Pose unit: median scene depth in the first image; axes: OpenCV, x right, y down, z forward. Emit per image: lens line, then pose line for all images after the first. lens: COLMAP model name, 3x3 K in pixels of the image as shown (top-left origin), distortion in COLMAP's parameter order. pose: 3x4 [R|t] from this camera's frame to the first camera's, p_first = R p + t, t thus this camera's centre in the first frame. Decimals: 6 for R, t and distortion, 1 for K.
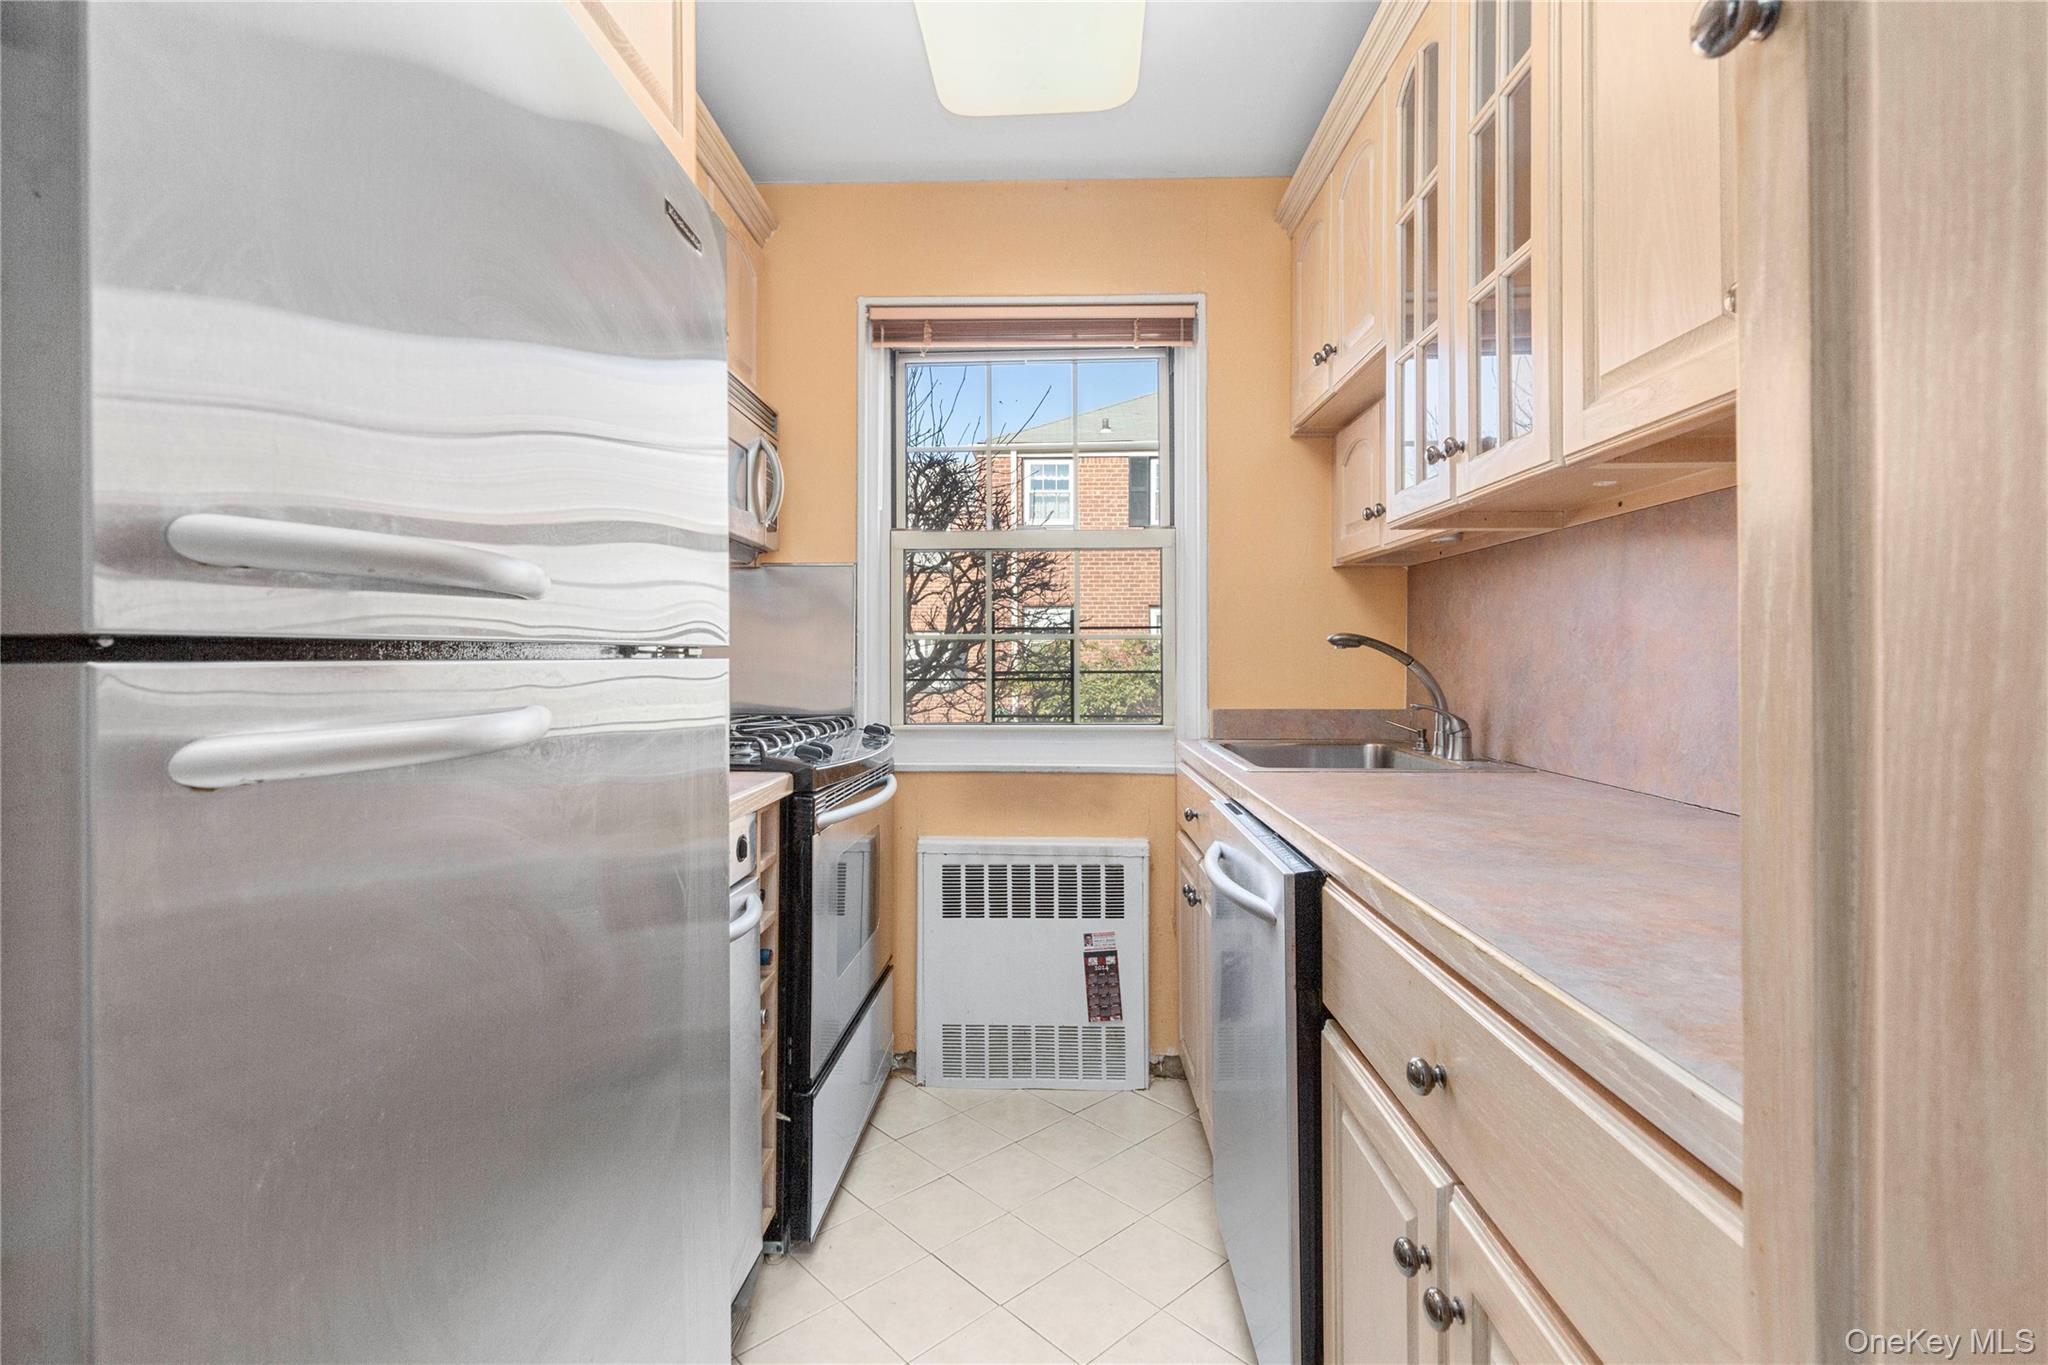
lens RADIAL K [[979.1, 0, 1009.8], [0, 979.1, 669.3], [0, 0, 1]] dist [0.019644, -0.002086]
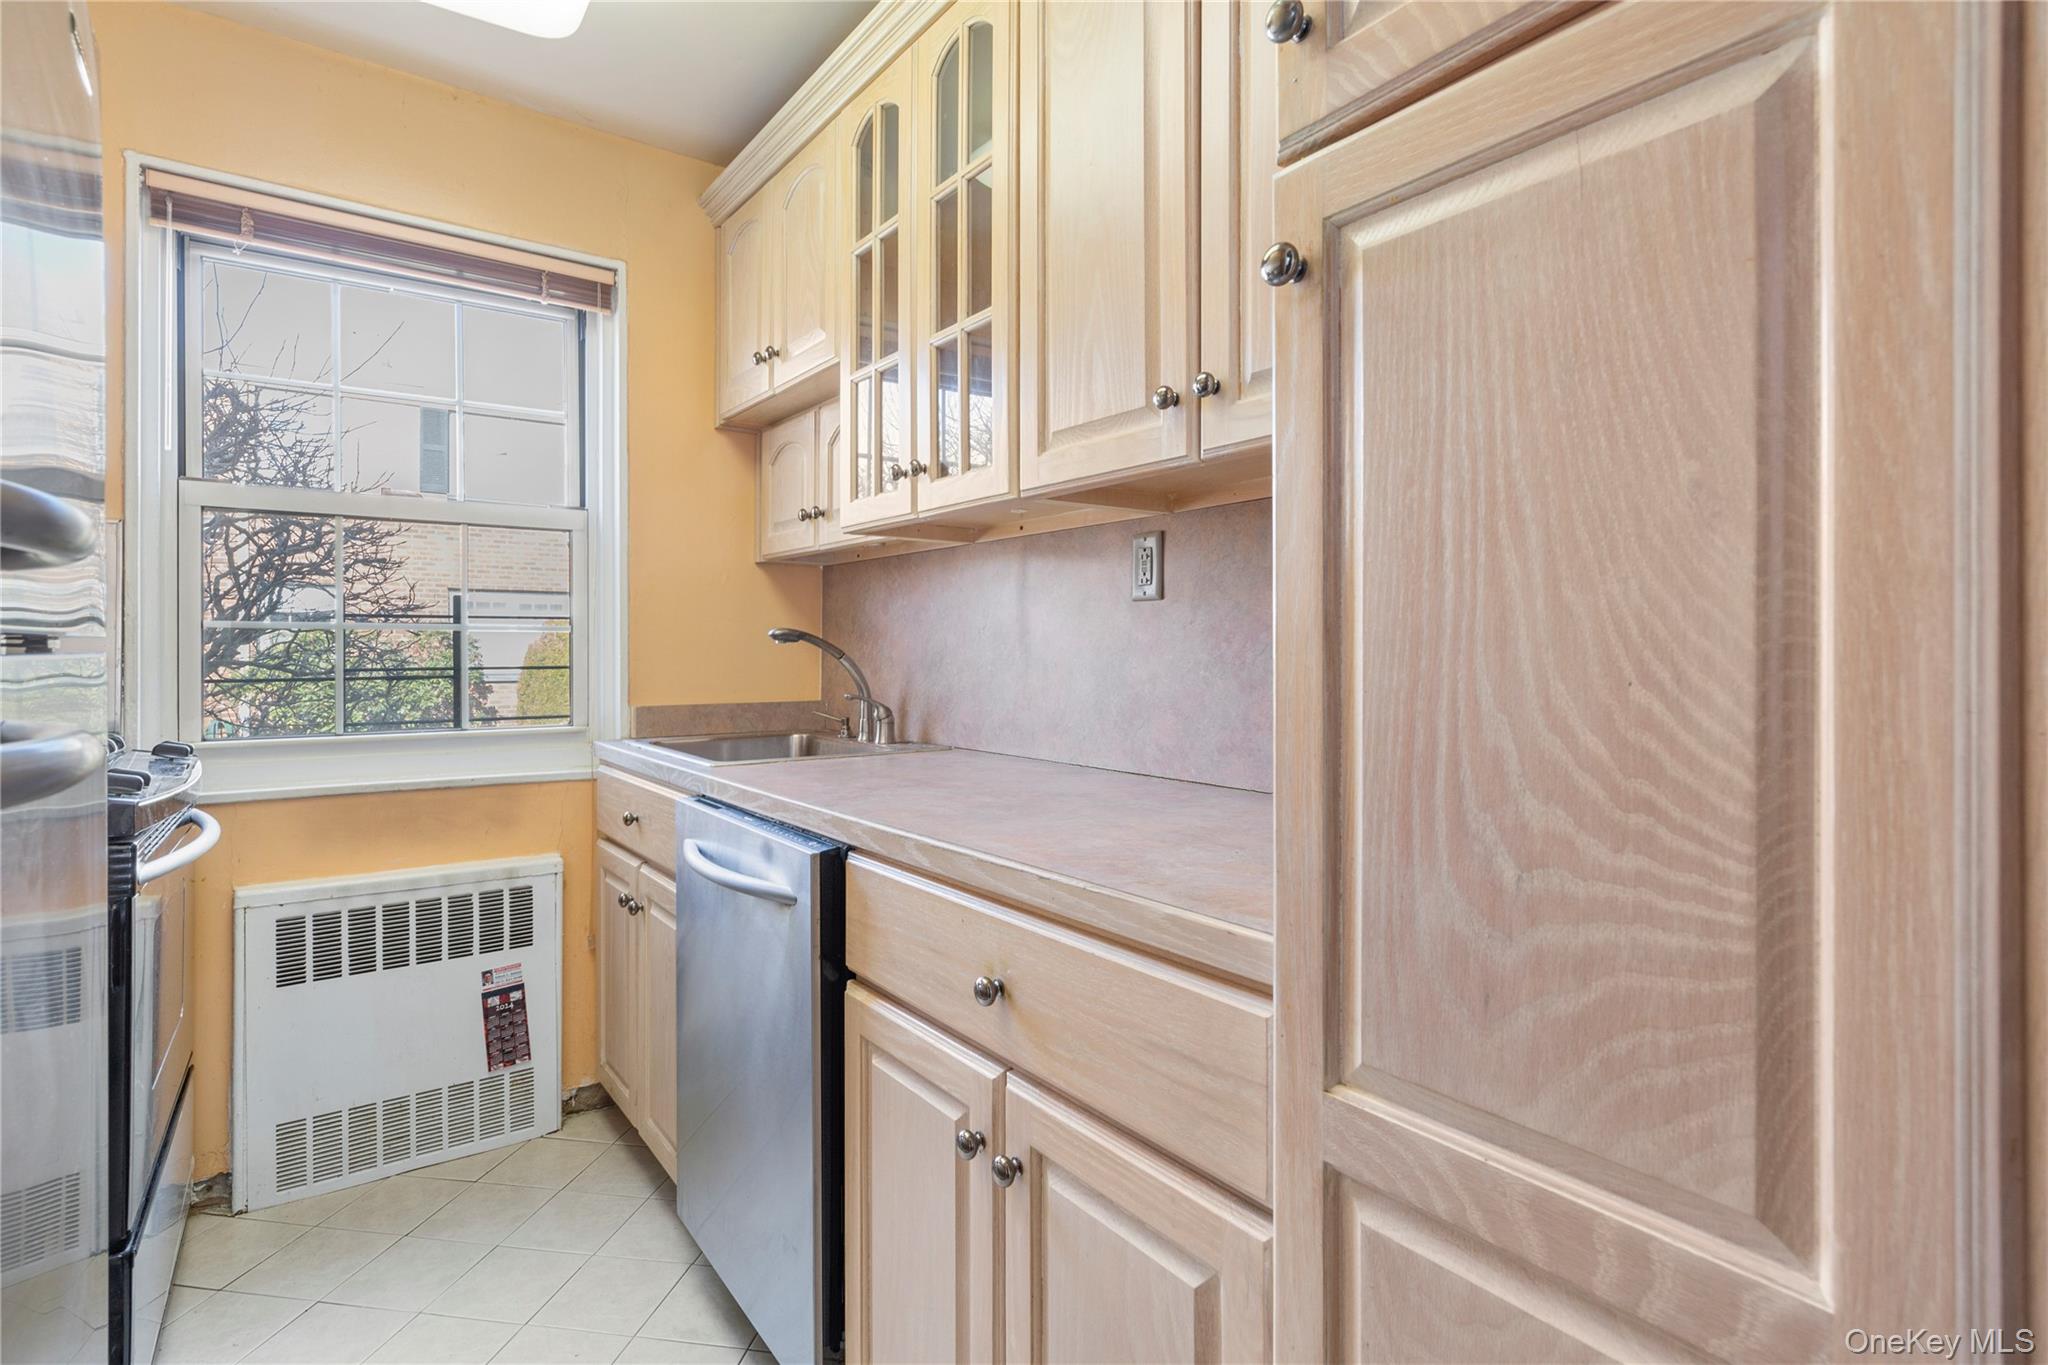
lens RADIAL K [[1033.4, 0, 1023.4], [0, 1033.4, 677.9], [0, 0, 1]] dist [0.031115, -0.003626]
pose [[0.787782, -0.017178, 0.615715, -0.136160], [0.008535, 0.999820, 0.016974, -0.000546], [-0.615895, -0.008116, 0.787786, -0.020005]]
